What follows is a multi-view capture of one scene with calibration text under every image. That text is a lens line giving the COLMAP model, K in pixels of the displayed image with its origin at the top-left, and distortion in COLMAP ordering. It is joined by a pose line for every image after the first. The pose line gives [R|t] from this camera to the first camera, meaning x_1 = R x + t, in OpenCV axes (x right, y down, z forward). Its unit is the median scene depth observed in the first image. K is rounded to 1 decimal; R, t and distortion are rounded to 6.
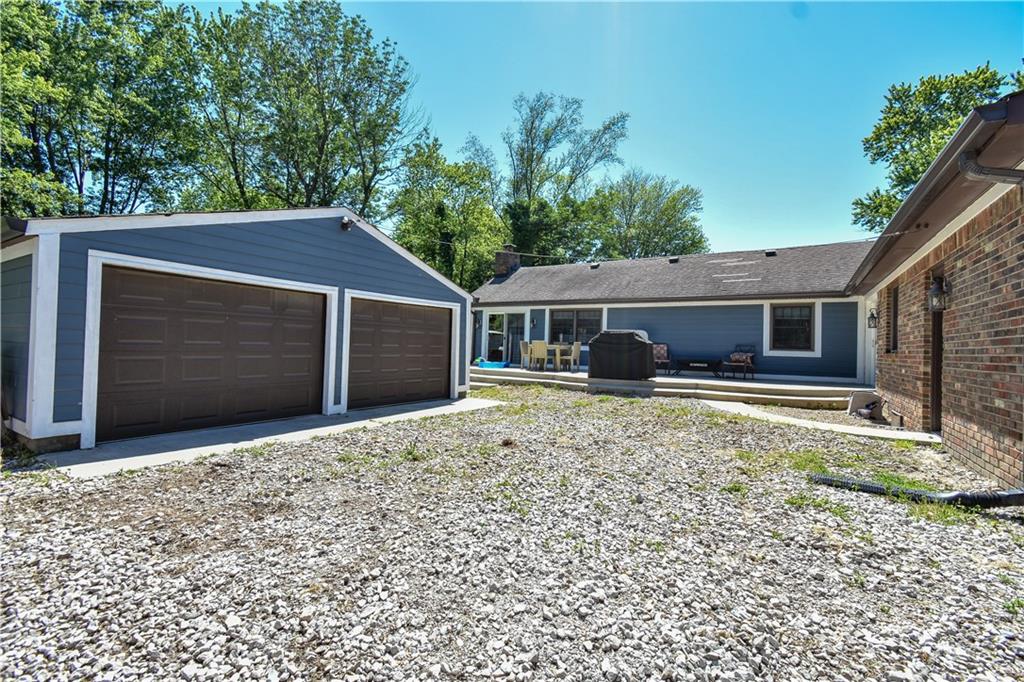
lens RADIAL K [[448.0, 0, 513.0], [0, 448.0, 341.5], [0, 0, 1]] dist [0.007714, -0.004492]
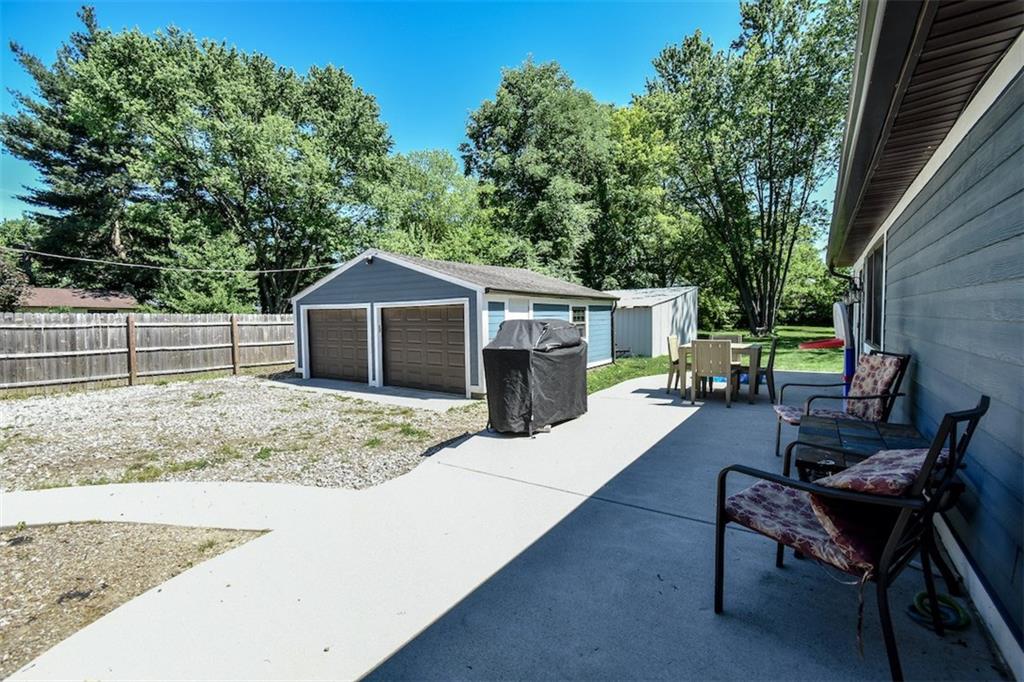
lens RADIAL K [[448.0, 0, 511.7], [0, 448.0, 337.3], [0, 0, 1]] dist [0.007714, -0.004492]
pose [[-0.033557, 0.017977, -0.999275, 1.090895], [0.018930, 0.999670, 0.017348, -0.022012], [0.999258, -0.018334, -0.033886, 1.508051]]
